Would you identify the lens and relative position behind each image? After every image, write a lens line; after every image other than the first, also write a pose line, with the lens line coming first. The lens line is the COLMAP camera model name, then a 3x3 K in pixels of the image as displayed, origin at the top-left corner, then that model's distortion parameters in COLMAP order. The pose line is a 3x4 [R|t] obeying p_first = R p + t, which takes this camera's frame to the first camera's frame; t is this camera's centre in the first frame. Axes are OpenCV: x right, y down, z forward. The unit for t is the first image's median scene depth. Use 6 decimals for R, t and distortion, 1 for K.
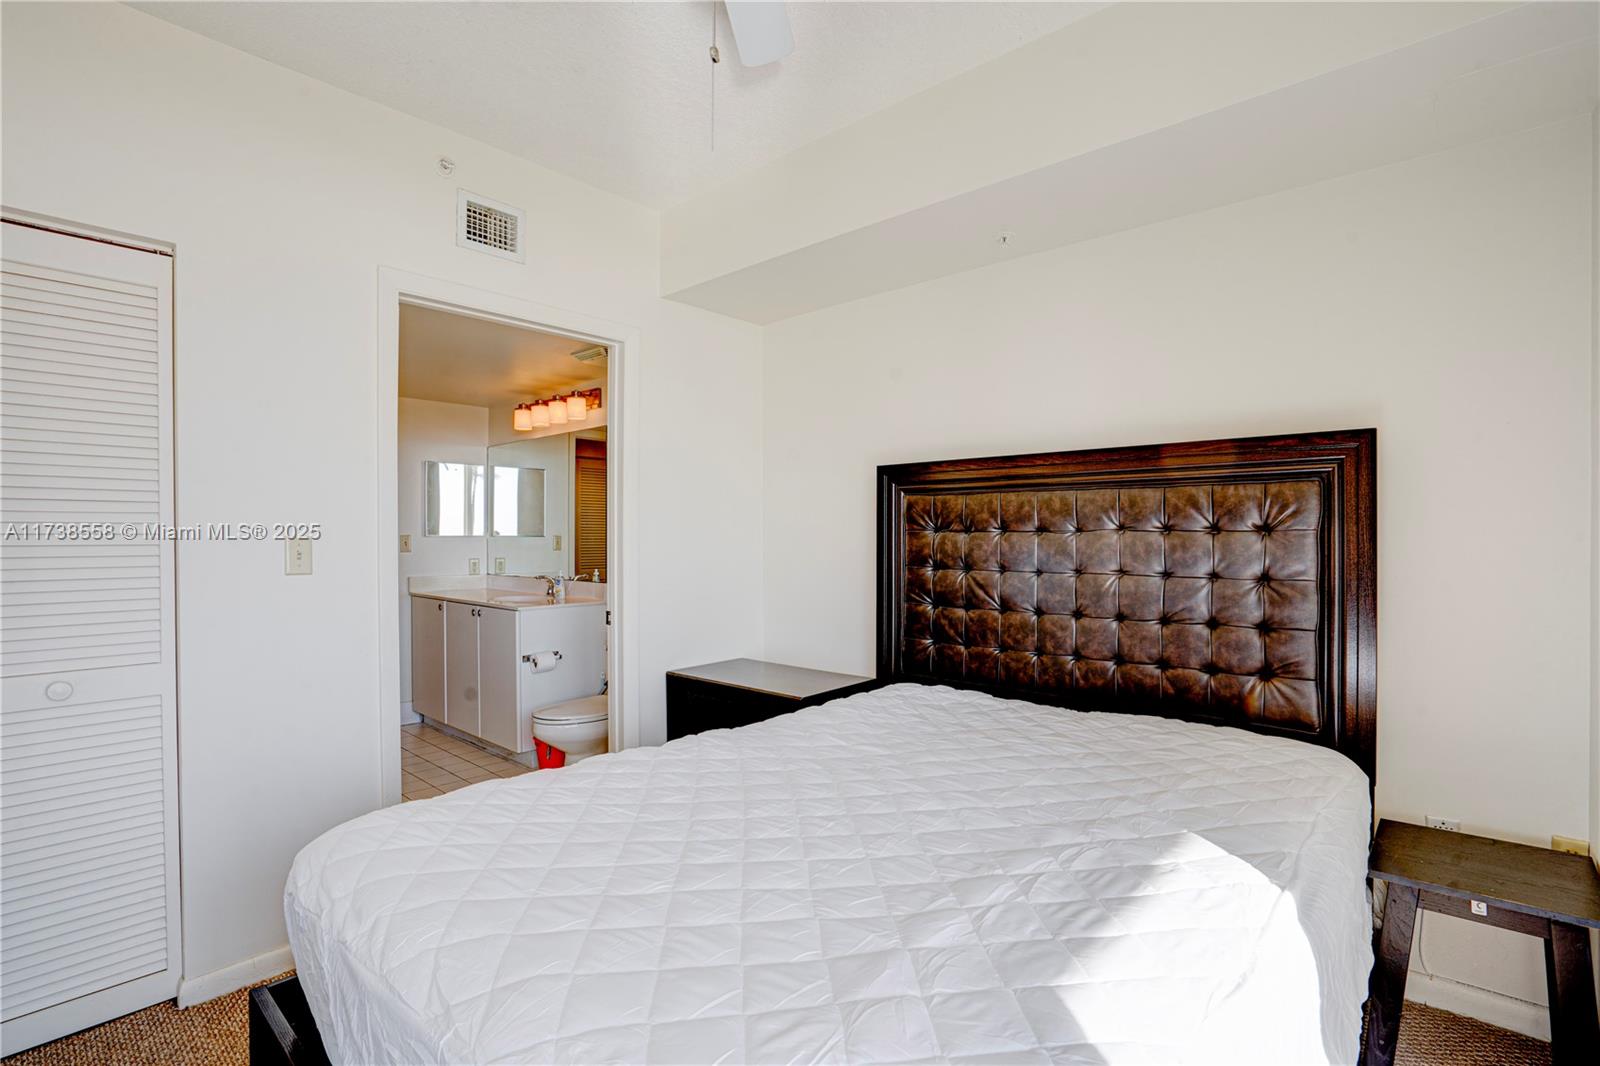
lens RADIAL K [[755.2, 0, 800.3], [0, 755.2, 538.1], [0, 0, 1]] dist [-0.055357, 0.028935]
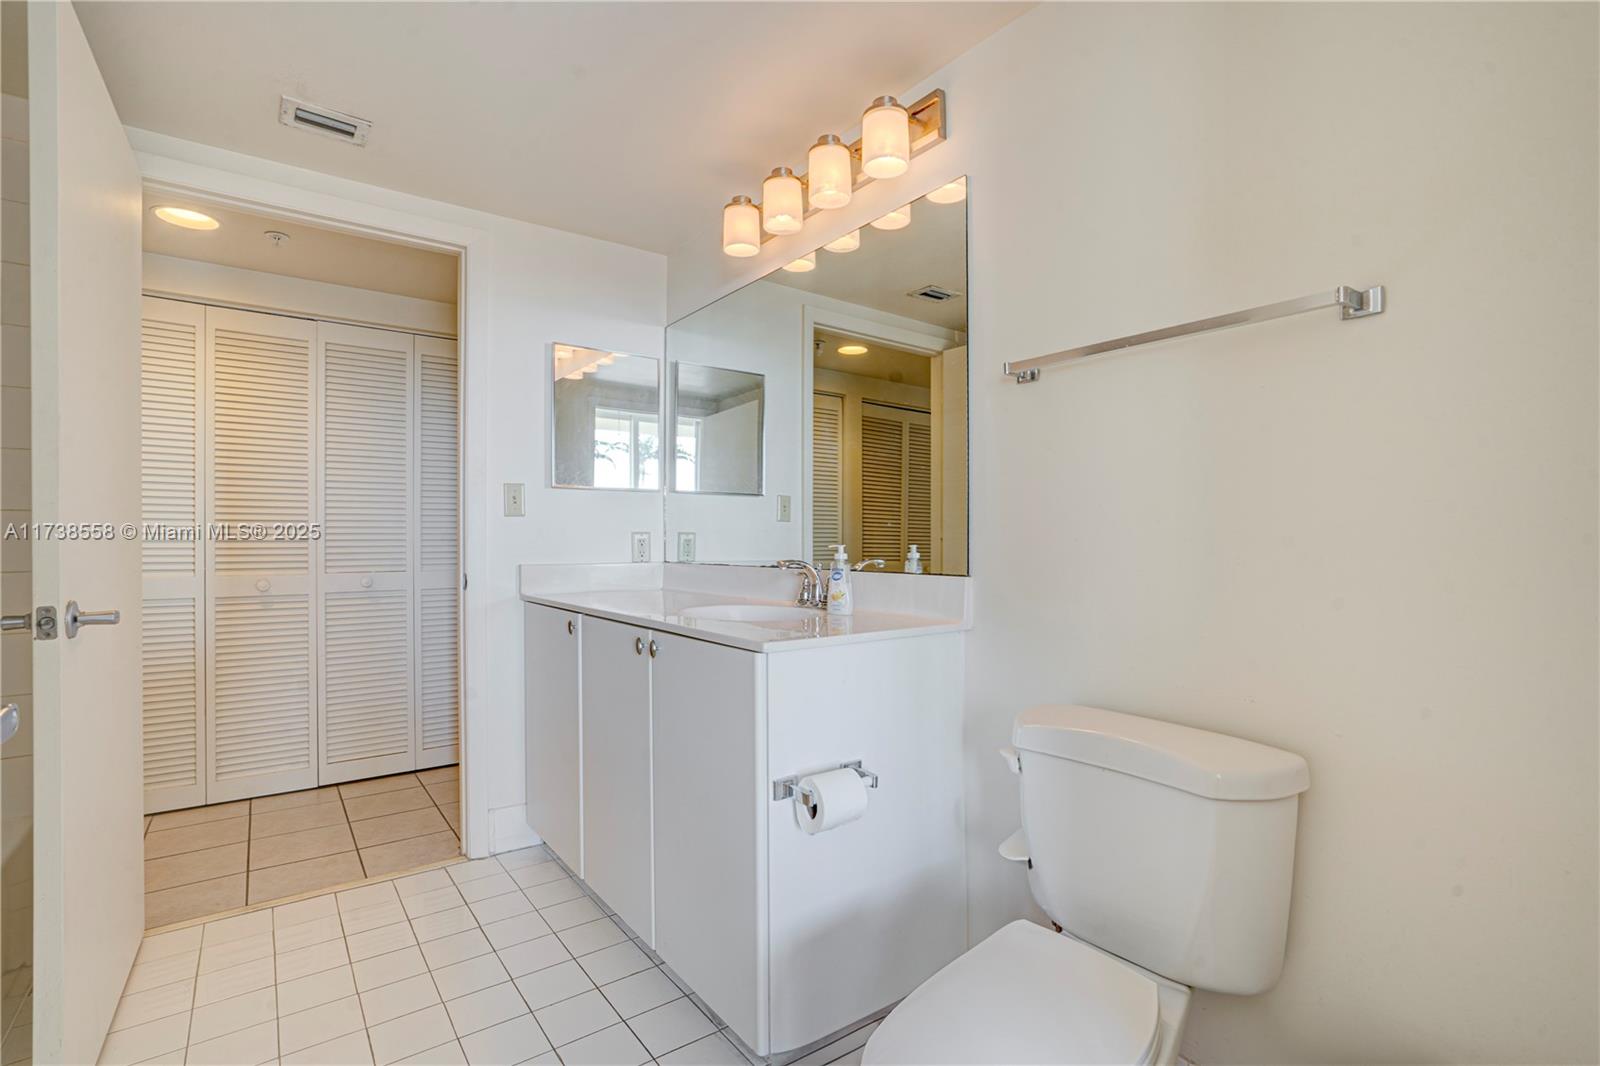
lens RADIAL K [[755.2, 0, 800.3], [0, 755.2, 538.1], [0, 0, 1]] dist [-0.055357, 0.028935]
pose [[0.979650, -0.001888, -0.200704, -0.251244], [-0.000313, 0.999940, -0.010935, 0.042623], [0.200712, 0.010775, 0.979591, 0.575746]]
